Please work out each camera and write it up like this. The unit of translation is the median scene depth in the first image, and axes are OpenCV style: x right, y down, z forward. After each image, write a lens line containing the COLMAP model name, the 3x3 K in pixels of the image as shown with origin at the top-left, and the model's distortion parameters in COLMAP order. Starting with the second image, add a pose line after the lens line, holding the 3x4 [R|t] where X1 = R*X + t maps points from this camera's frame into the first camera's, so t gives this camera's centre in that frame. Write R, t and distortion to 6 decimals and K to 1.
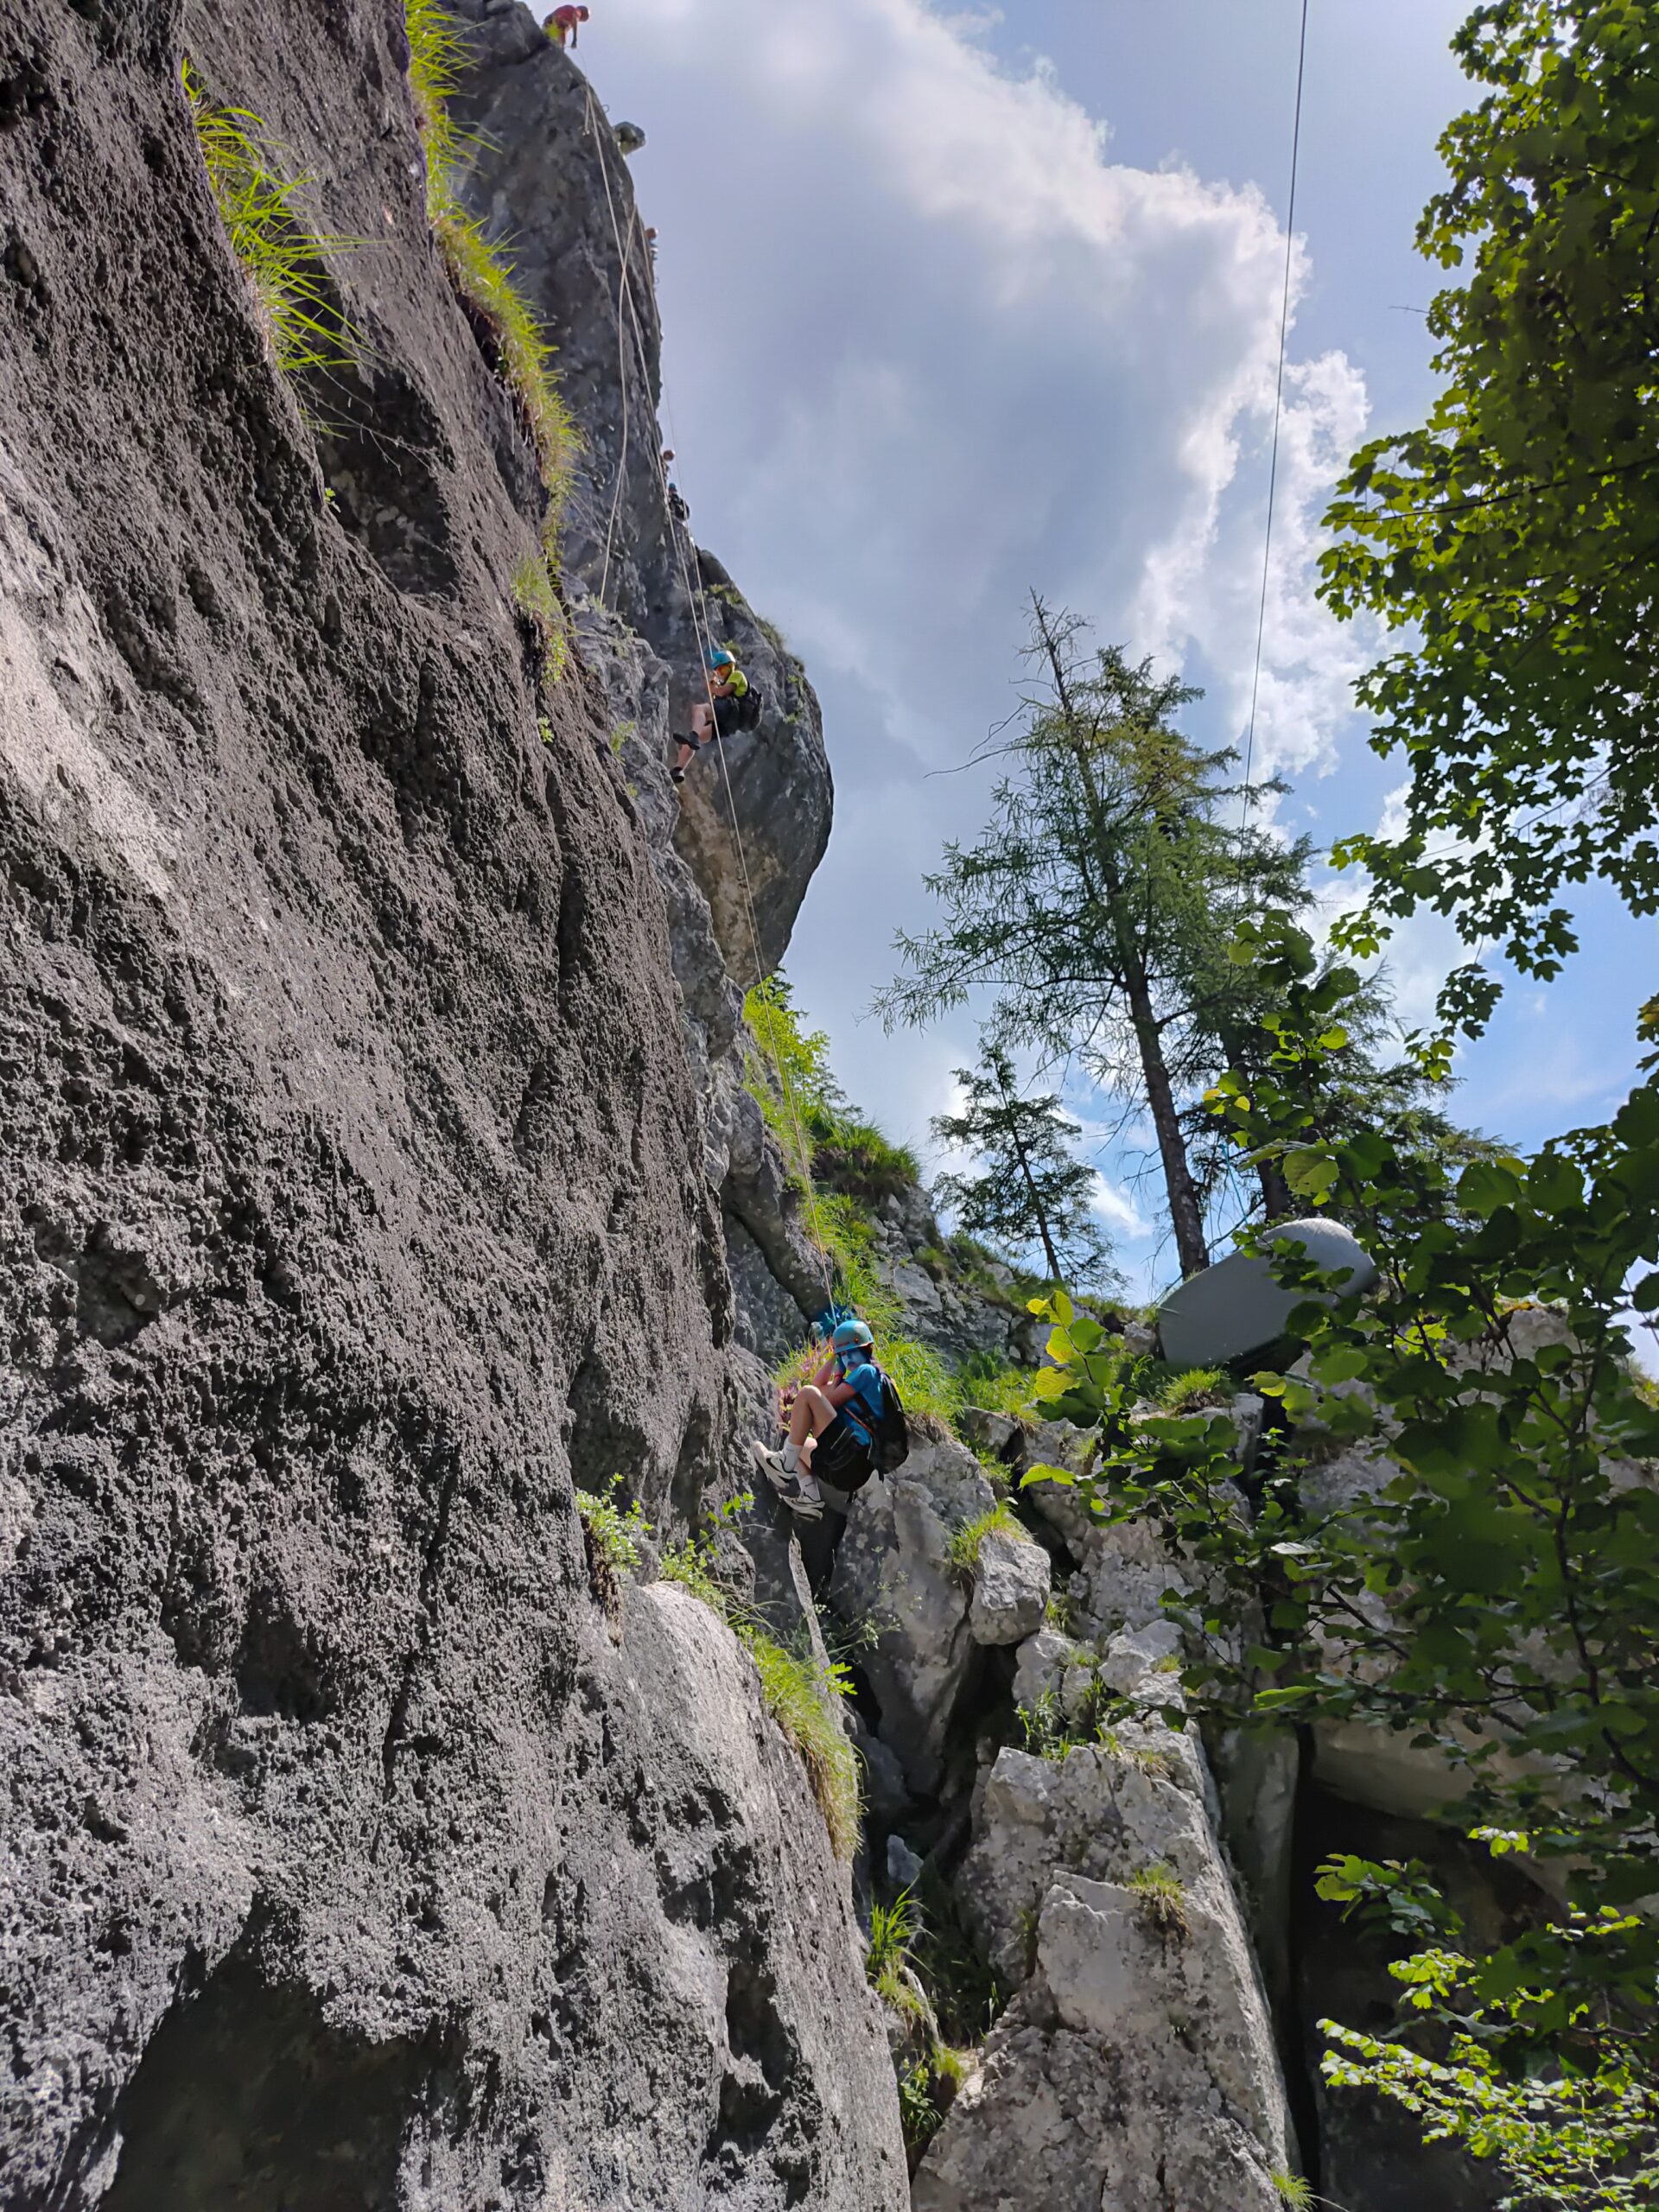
lens RADIAL K [[1533.0, 0, 800.2], [0, 1533.0, 1087.0], [0, 0, 1]] dist [0.058553, -0.077259]
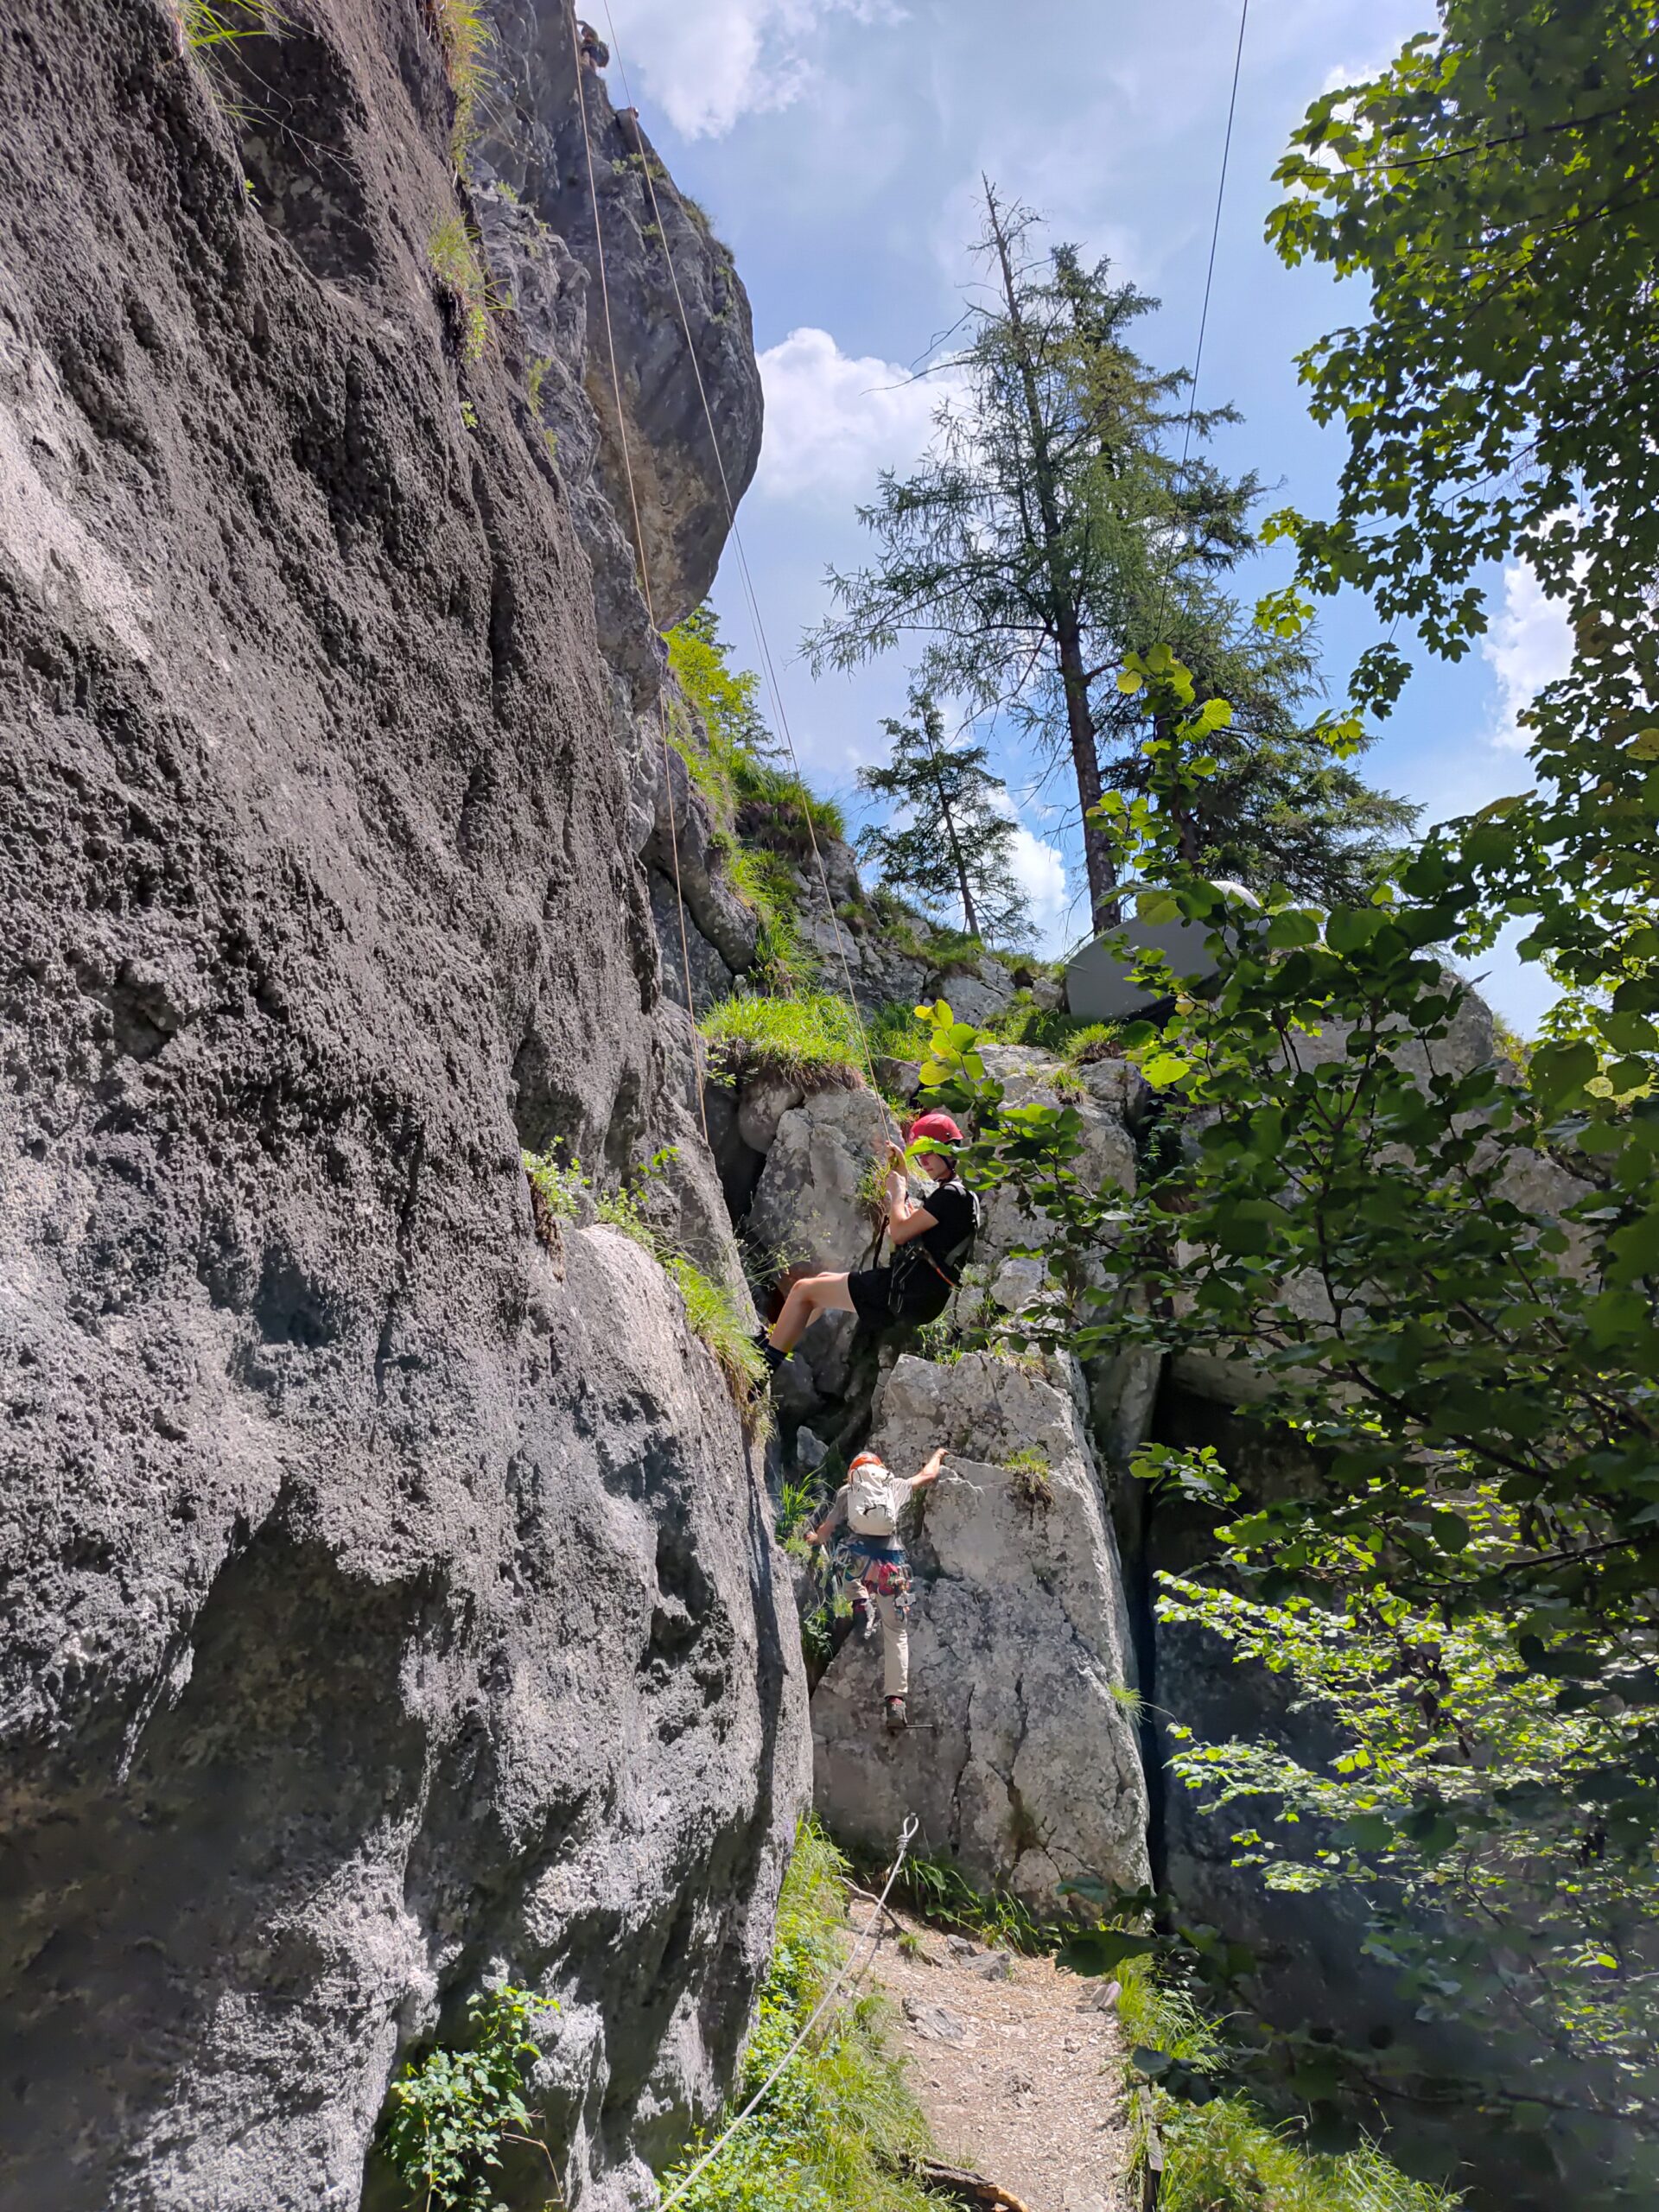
lens RADIAL K [[1527.5, 0, 809.1], [0, 1527.5, 1087.9], [0, 0, 1]] dist [0.084435, -0.116999]
pose [[0.998440, 0.007379, 0.055337, 0.002952], [-0.020008, 0.972678, 0.231294, -0.054563], [-0.052118, -0.232041, 0.971309, -0.107665]]
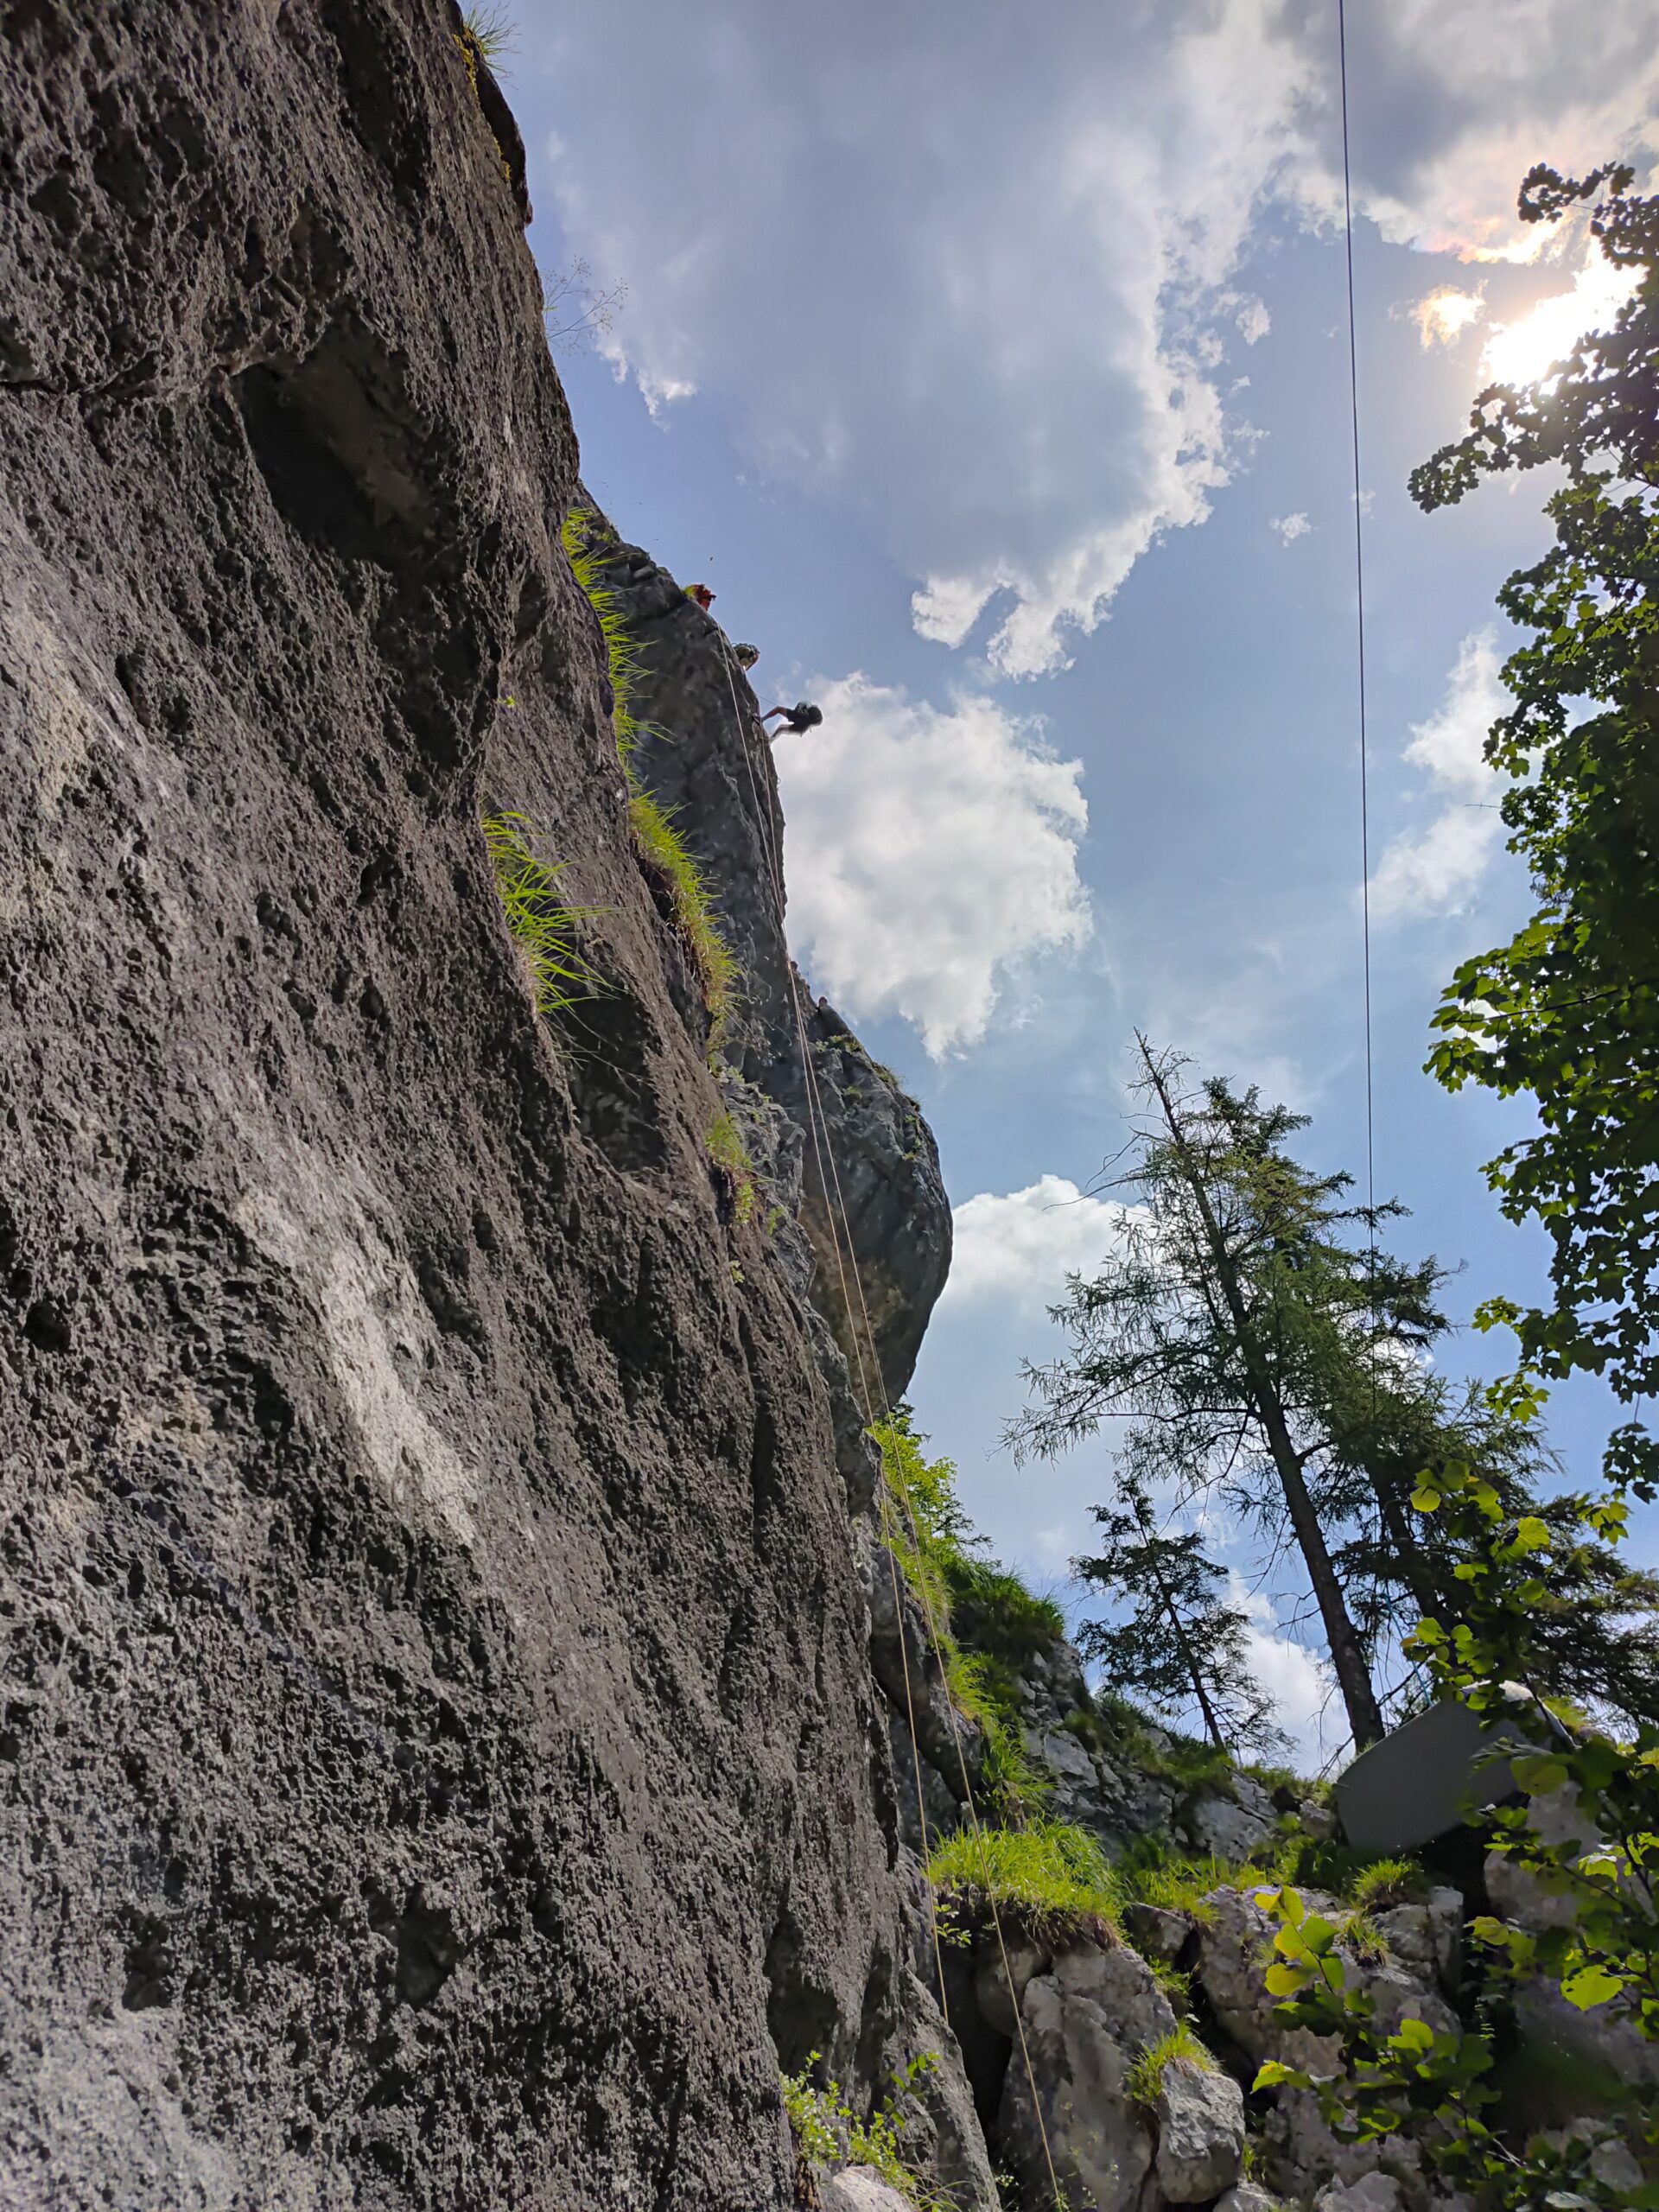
lens RADIAL K [[1529.1, 0, 821.9], [0, 1529.1, 1113.7], [0, 0, 1]] dist [0.059531, -0.073149]
pose [[0.997991, -0.029445, -0.056101, -0.050442], [0.014578, 0.968410, -0.248939, -0.086055], [0.061659, 0.247621, 0.966893, -0.086291]]
